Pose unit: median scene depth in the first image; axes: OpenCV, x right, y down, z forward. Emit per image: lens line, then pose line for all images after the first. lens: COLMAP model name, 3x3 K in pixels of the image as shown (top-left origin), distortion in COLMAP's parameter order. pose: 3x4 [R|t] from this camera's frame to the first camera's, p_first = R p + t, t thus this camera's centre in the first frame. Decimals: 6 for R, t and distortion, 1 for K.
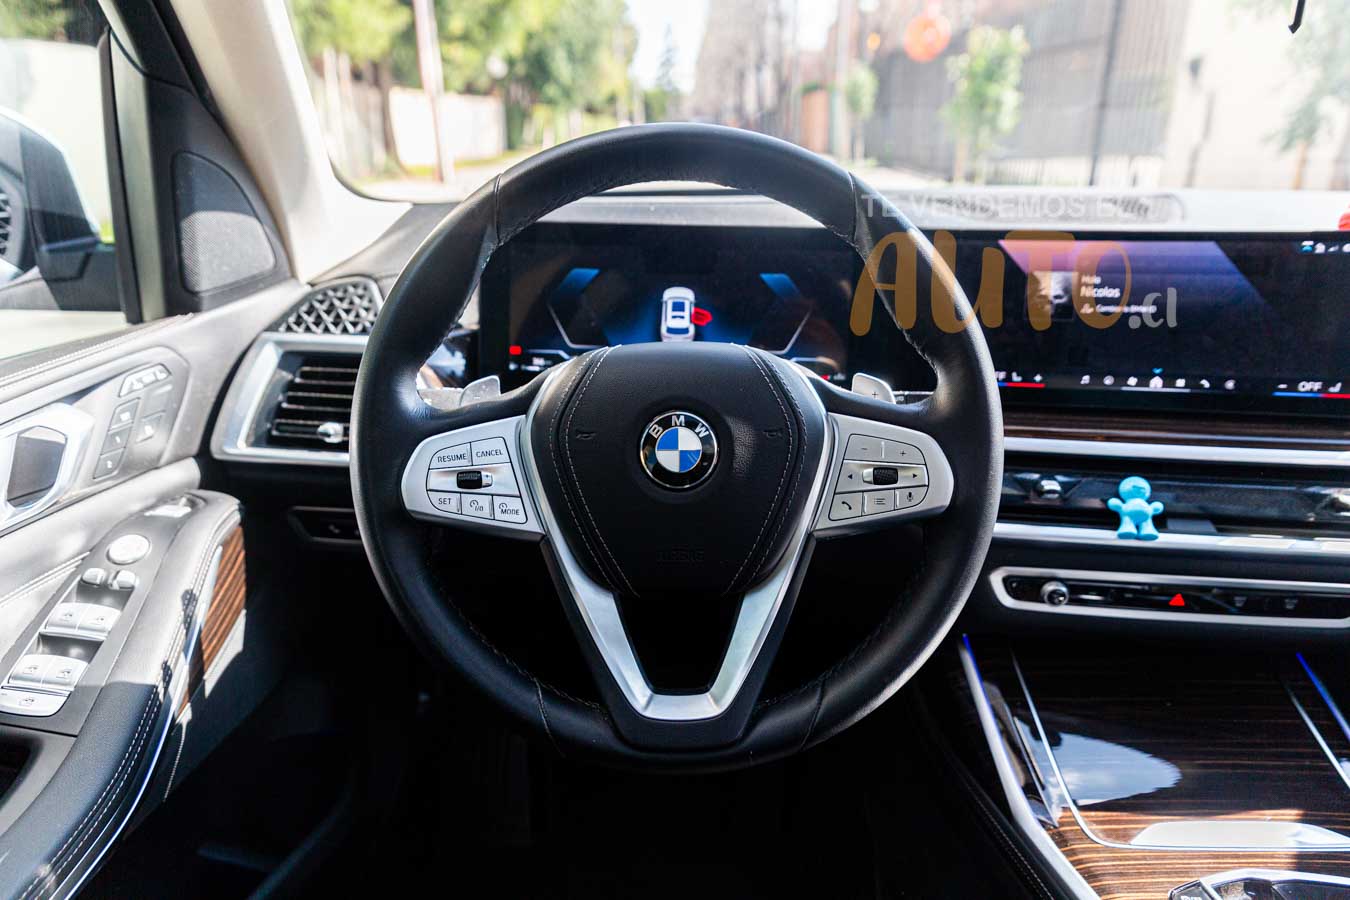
lens RADIAL K [[879.5, 0, 686.6], [0, 879.5, 455.4], [0, 0, 1]] dist [-0.005851, 0.015515]
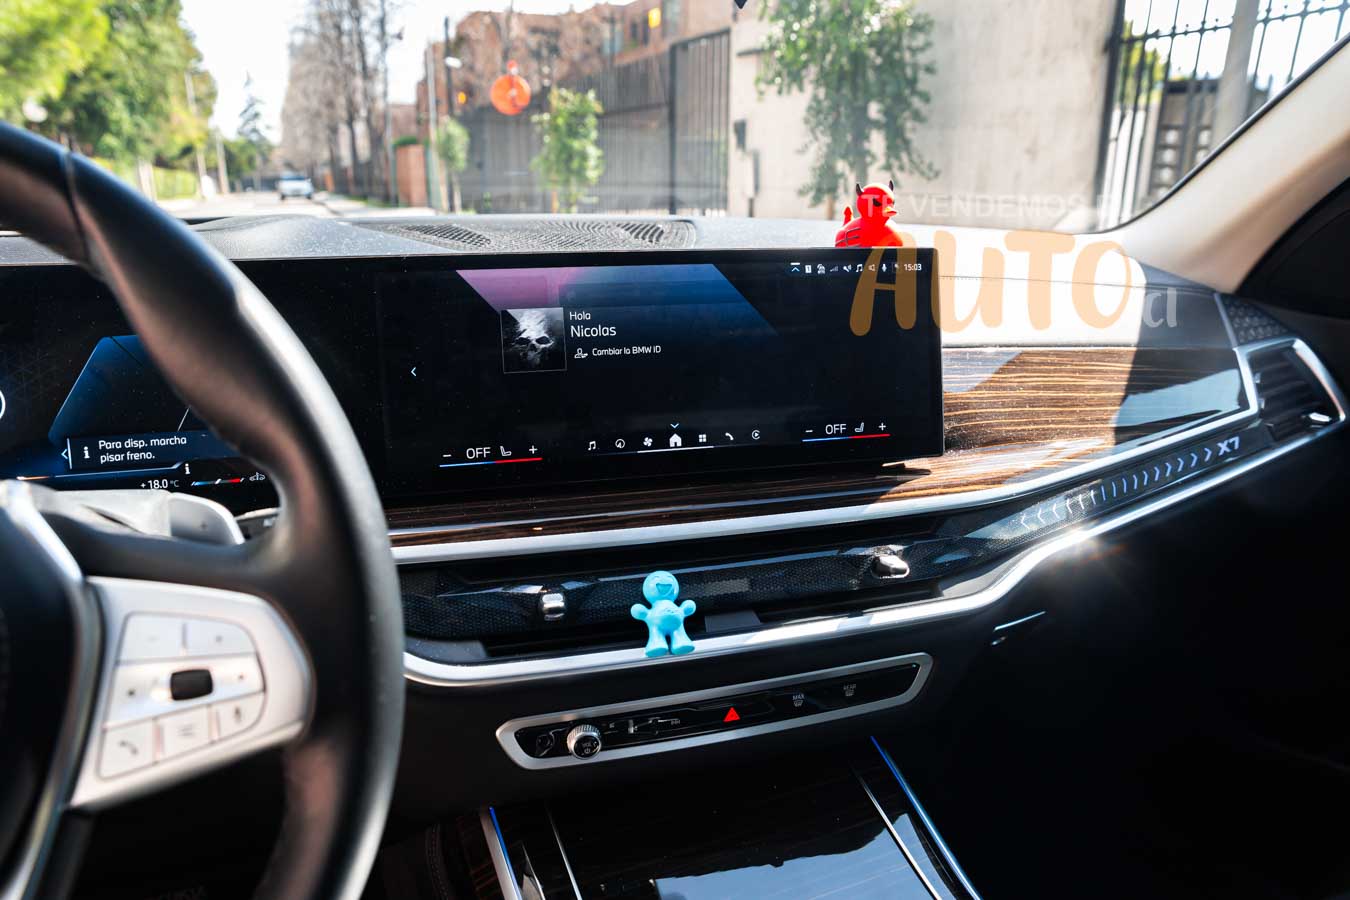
lens RADIAL K [[879.5, 0, 670.9], [0, 879.5, 449.5], [0, 0, 1]] dist [-0.005851, 0.015515]
pose [[0.917173, -0.102571, 0.385063, 0.243436], [0.125741, 0.991431, -0.035409, -0.051230], [-0.378132, 0.080894, 0.922211, 0.293811]]
